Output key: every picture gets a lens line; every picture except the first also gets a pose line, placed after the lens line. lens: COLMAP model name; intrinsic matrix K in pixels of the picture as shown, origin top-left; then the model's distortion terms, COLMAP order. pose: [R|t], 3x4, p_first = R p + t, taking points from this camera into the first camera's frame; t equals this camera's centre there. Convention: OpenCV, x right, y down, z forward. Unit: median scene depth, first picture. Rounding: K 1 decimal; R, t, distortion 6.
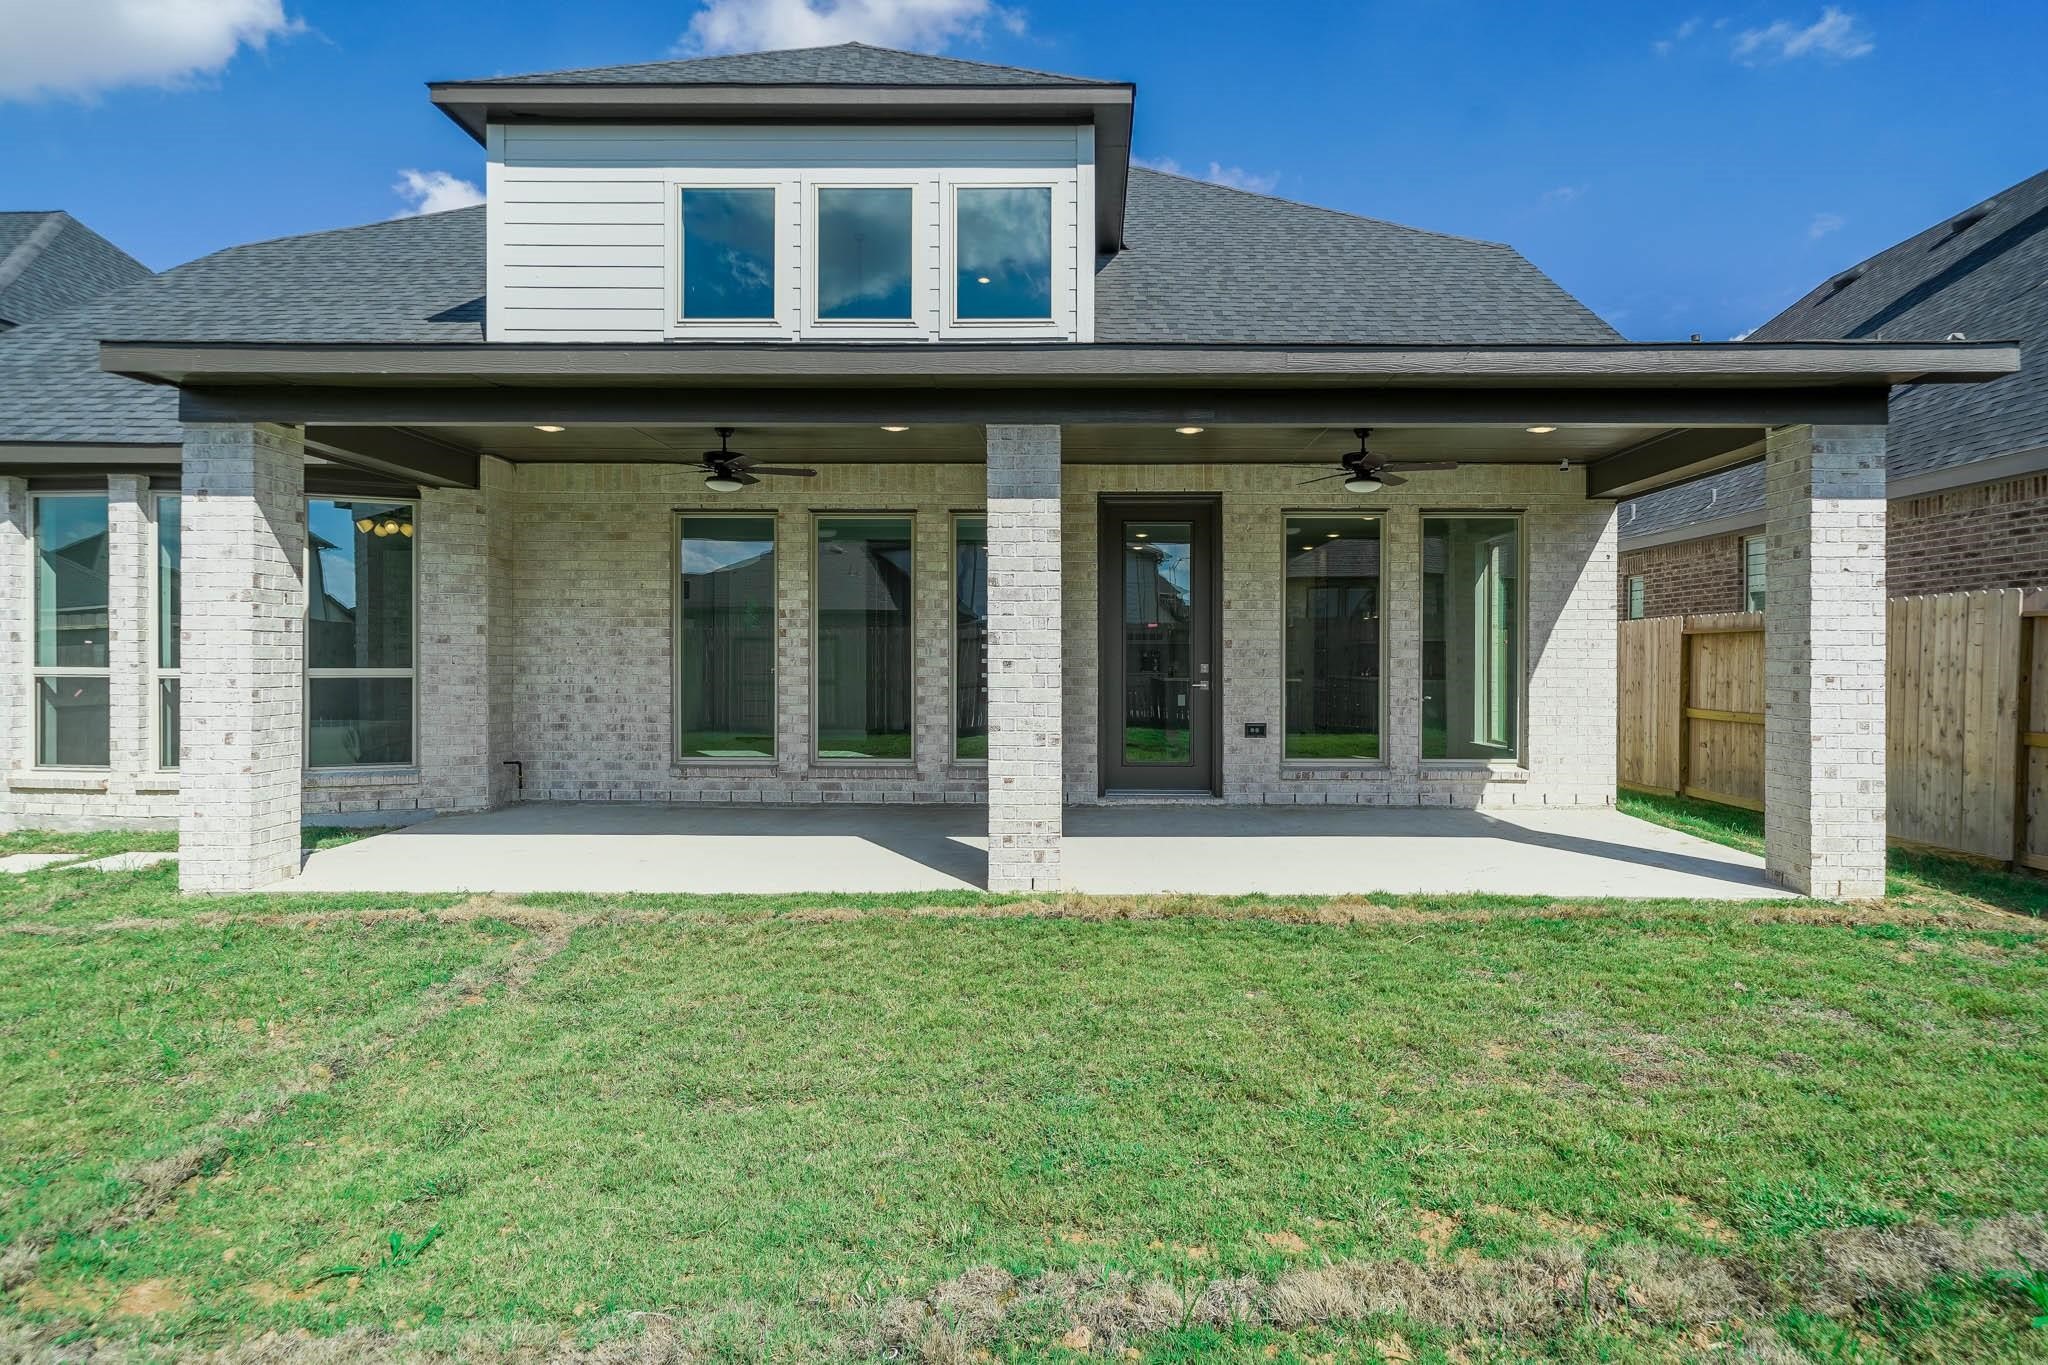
lens RADIAL K [[1117.6, 0, 1021.9], [0, 1117.6, 661.8], [0, 0, 1]] dist [0.002523, 0.000263]
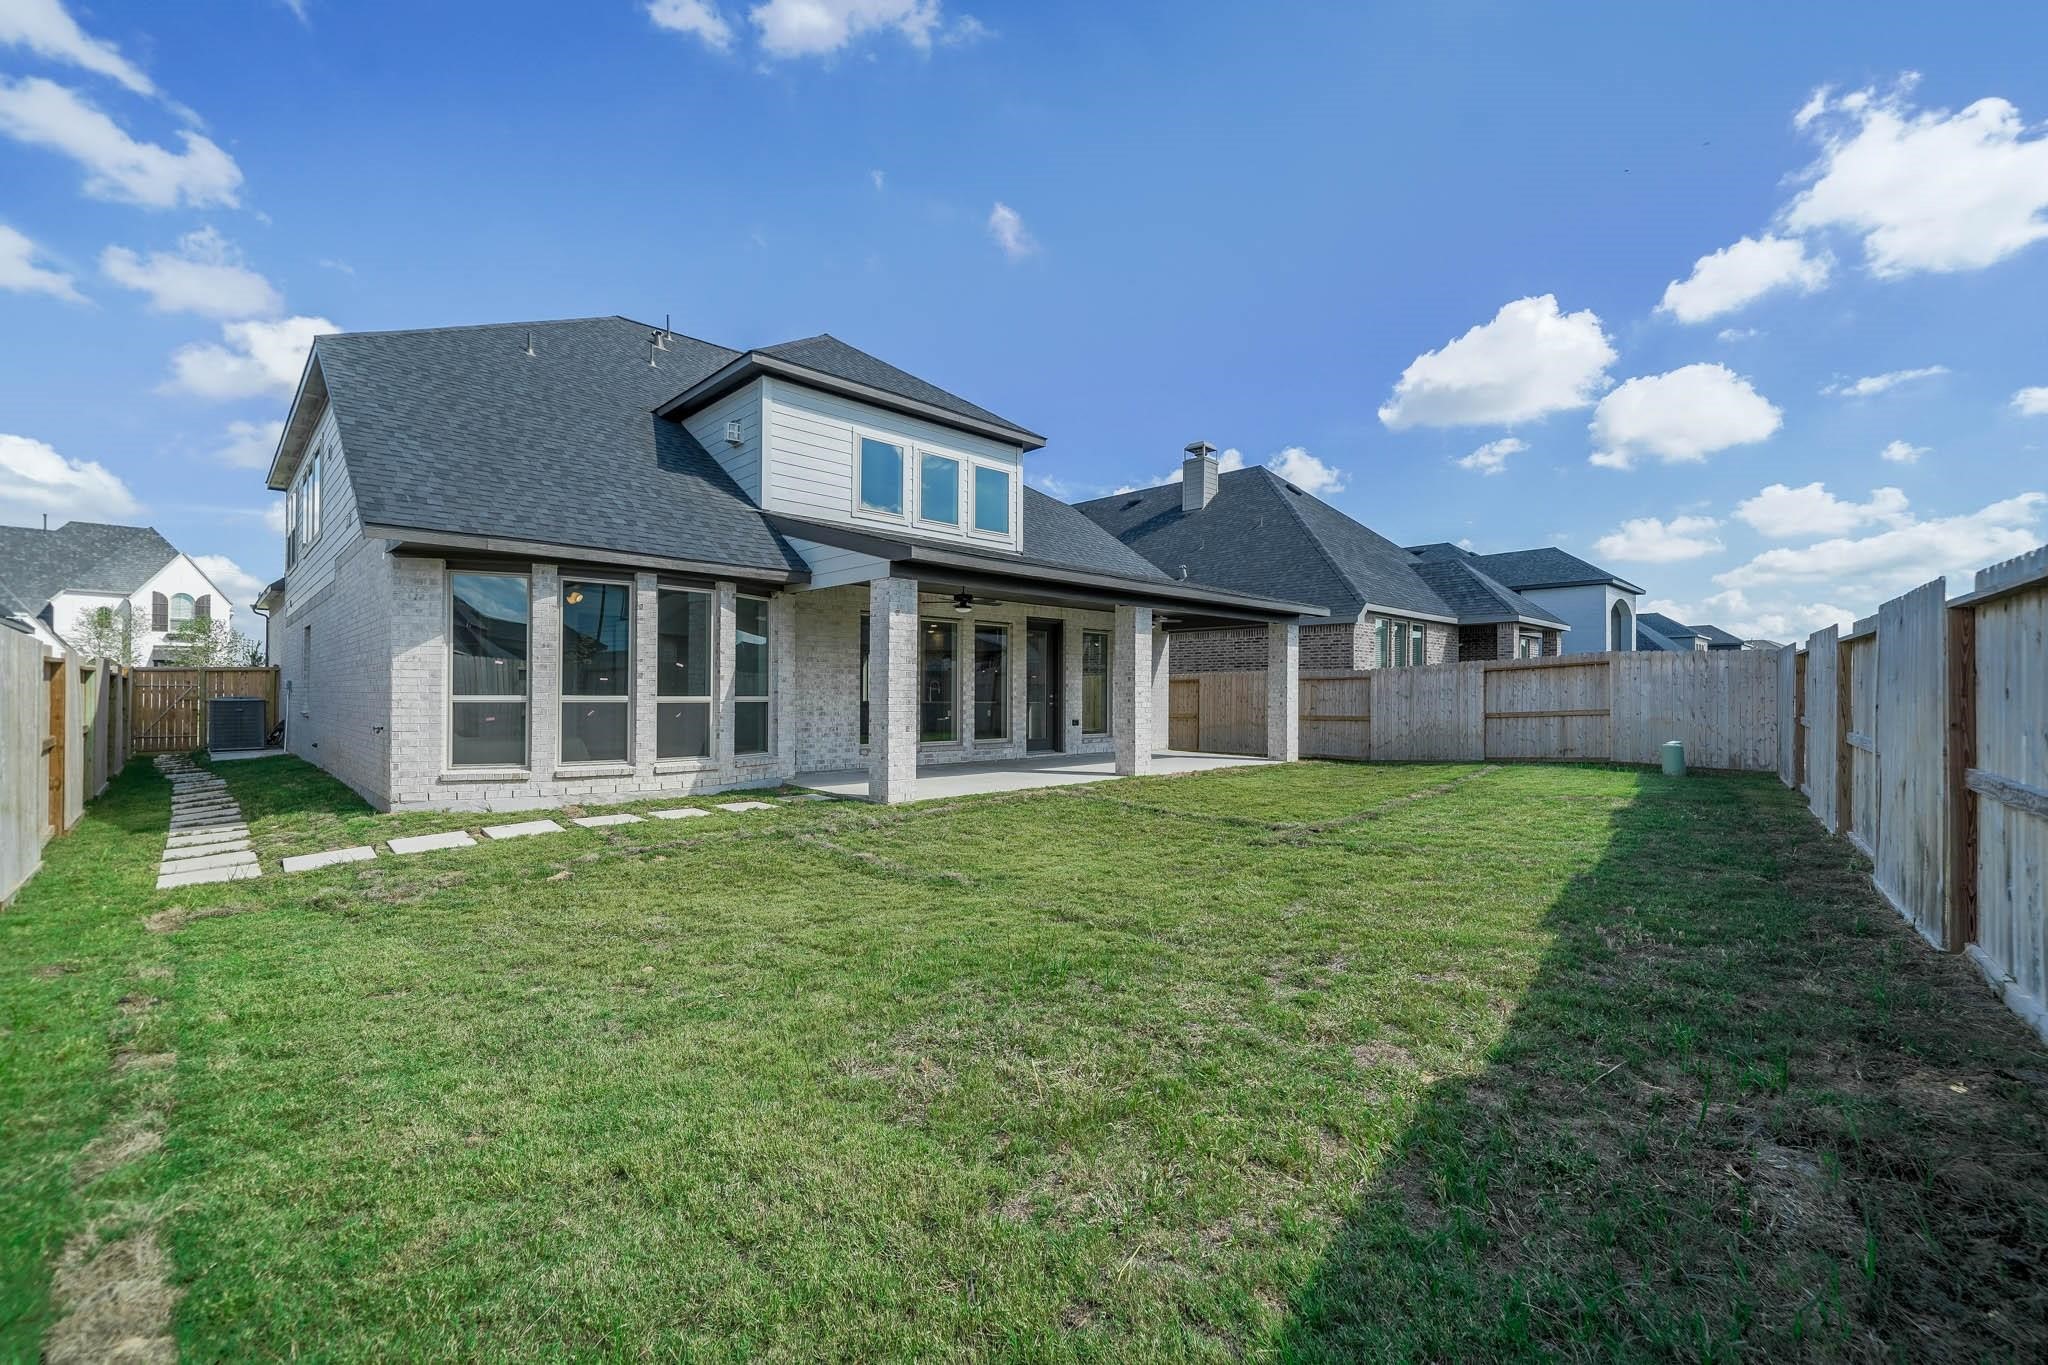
lens RADIAL K [[842.2, 0, 1017.0], [0, 842.2, 688.6], [0, 0, 1]] dist [-0.002067, -0.000128]
pose [[0.720091, 0.006001, 0.693854, -1.105575], [-0.001649, 0.999975, -0.006937, 0.002111], [-0.693878, 0.003852, 0.720083, -0.185035]]
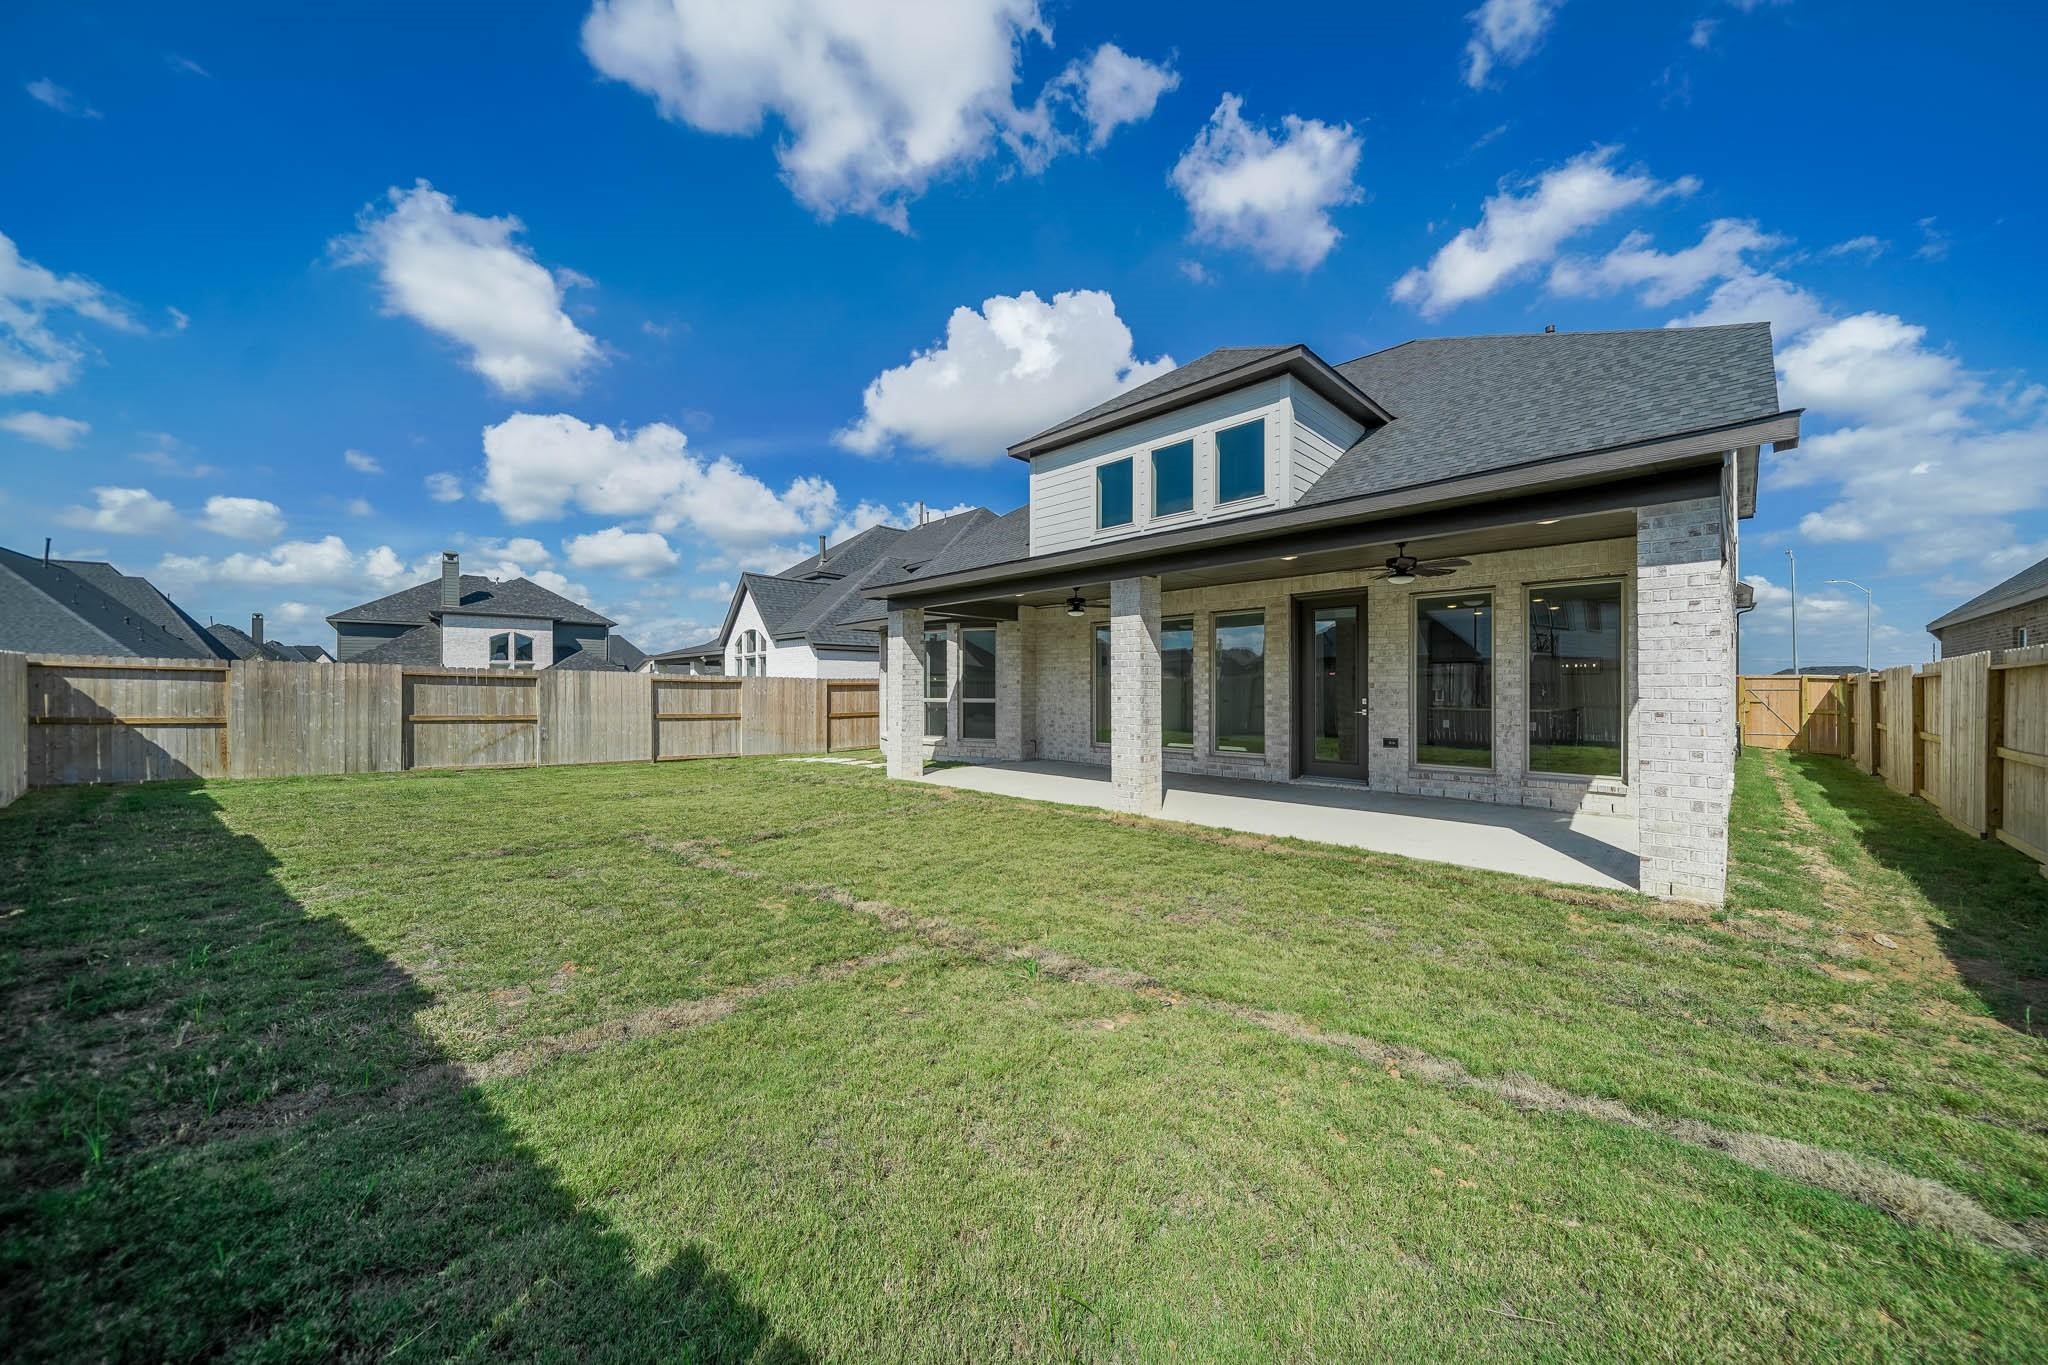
lens RADIAL K [[709.2, 0, 1022.7], [0, 709.2, 694.0], [0, 0, 1]] dist [0.005667, -0.000388]
pose [[0.708171, 0.000720, -0.706040, 0.532929], [-0.001244, 0.999999, -0.000228, -0.003482], [0.706039, 0.001040, 0.708172, -0.022740]]
